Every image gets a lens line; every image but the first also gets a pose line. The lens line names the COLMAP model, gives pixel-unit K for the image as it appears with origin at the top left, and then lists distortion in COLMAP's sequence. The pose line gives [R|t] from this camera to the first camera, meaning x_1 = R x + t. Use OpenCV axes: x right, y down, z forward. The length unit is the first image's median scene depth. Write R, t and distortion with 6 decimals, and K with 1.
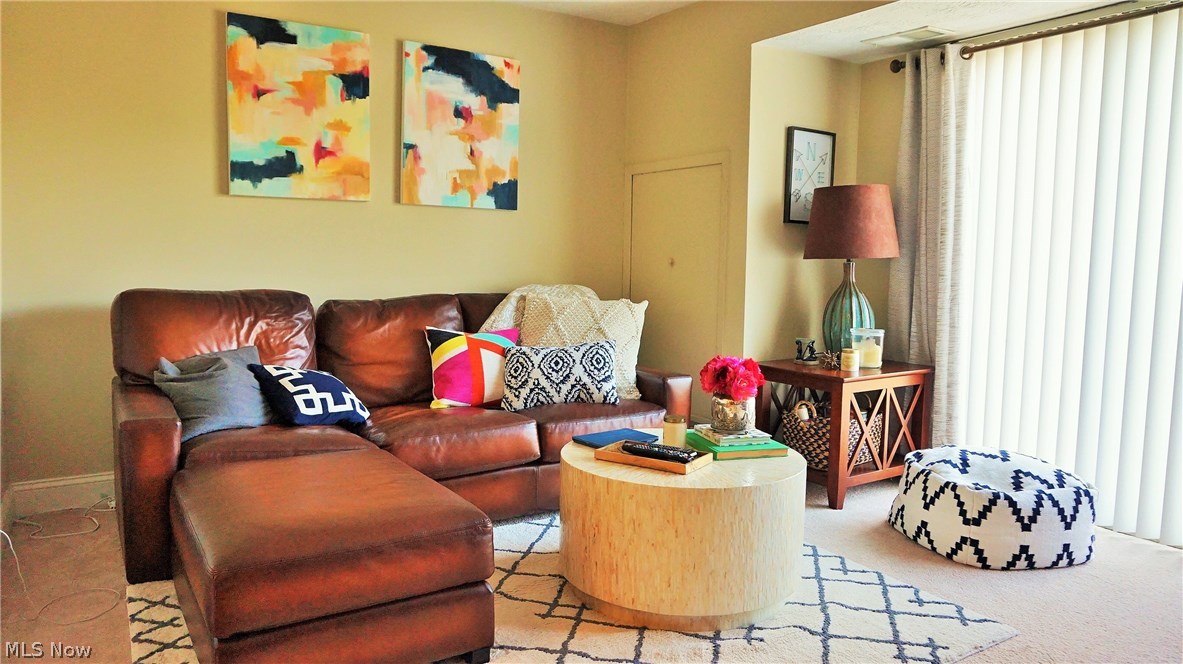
lens RADIAL K [[805.0, 0, 589.4], [0, 805.0, 334.6], [0, 0, 1]] dist [-0.042066, 0.037103]
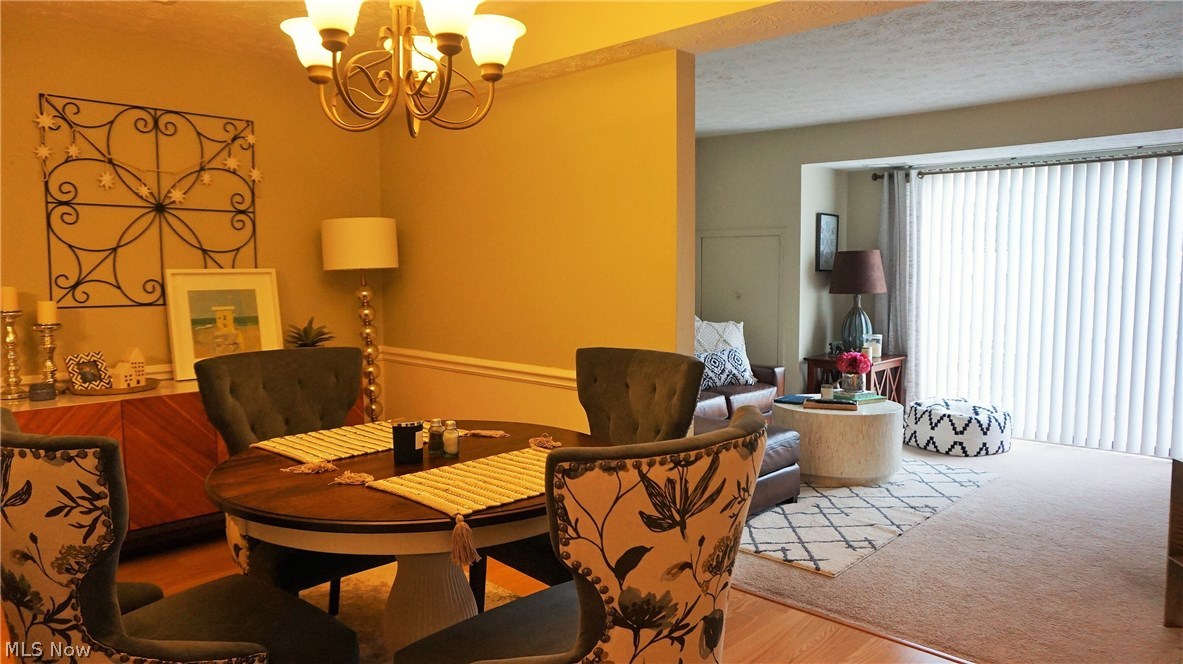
lens RADIAL K [[805.0, 0, 589.4], [0, 805.0, 334.6], [0, 0, 1]] dist [-0.042066, 0.037103]
pose [[0.971652, -0.036963, 0.233506, -0.782303], [0.039673, 0.999189, -0.006917, -0.023315], [-0.233061, 0.015985, 0.972331, -0.633361]]
